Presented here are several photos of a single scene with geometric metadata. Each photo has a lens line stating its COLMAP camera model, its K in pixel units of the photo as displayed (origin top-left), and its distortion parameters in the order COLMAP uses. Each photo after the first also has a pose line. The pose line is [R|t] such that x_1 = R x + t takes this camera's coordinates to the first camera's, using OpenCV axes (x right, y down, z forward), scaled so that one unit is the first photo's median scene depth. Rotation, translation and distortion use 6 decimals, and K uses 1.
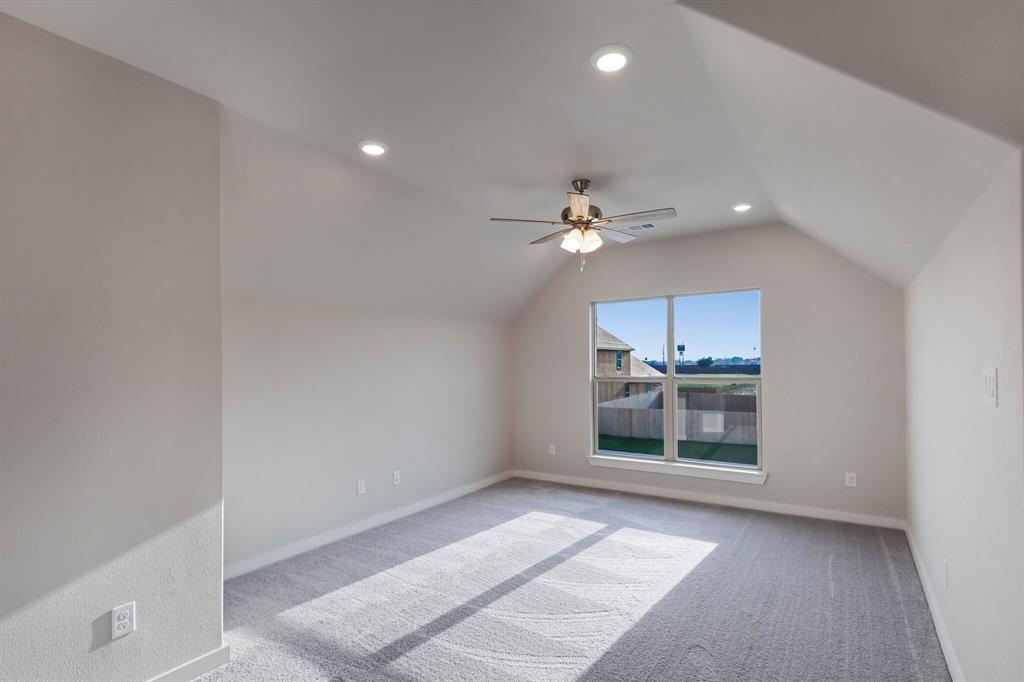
lens RADIAL K [[496.5, 0, 518.2], [0, 496.5, 359.5], [0, 0, 1]] dist [0.008823, -0.000298]
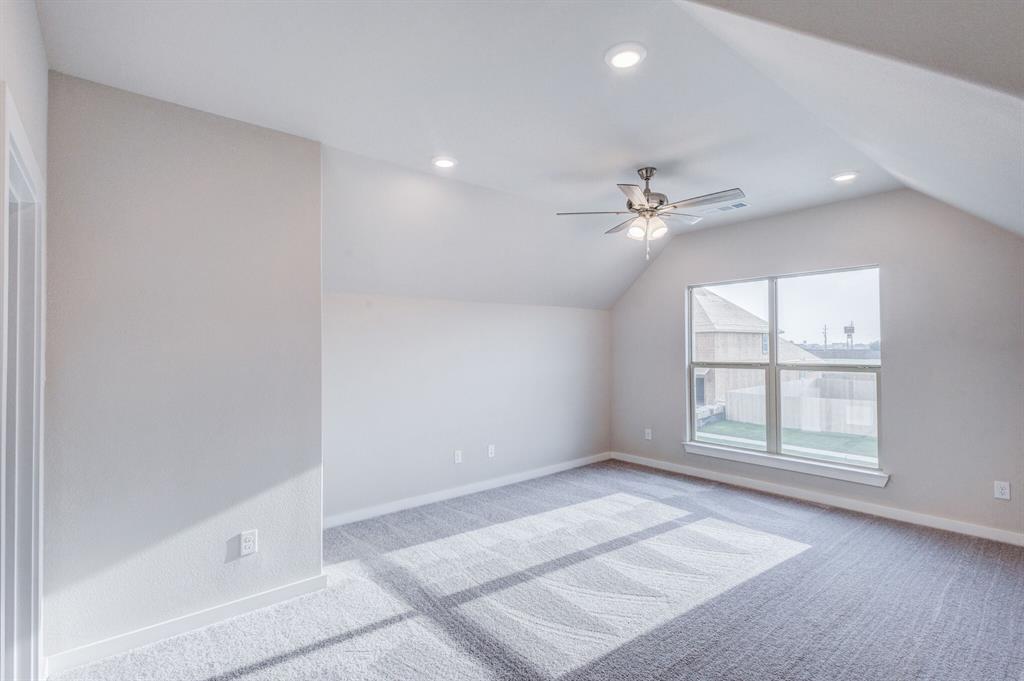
lens RADIAL K [[477.0, 0, 511.8], [0, 477.0, 340.9], [0, 0, 1]] dist [0.006114, -0.000797]
pose [[0.956267, -0.000865, -0.292493, 0.148910], [-0.000092, 0.999995, -0.003255, -0.006771], [0.292494, 0.003140, 0.956262, -0.008234]]
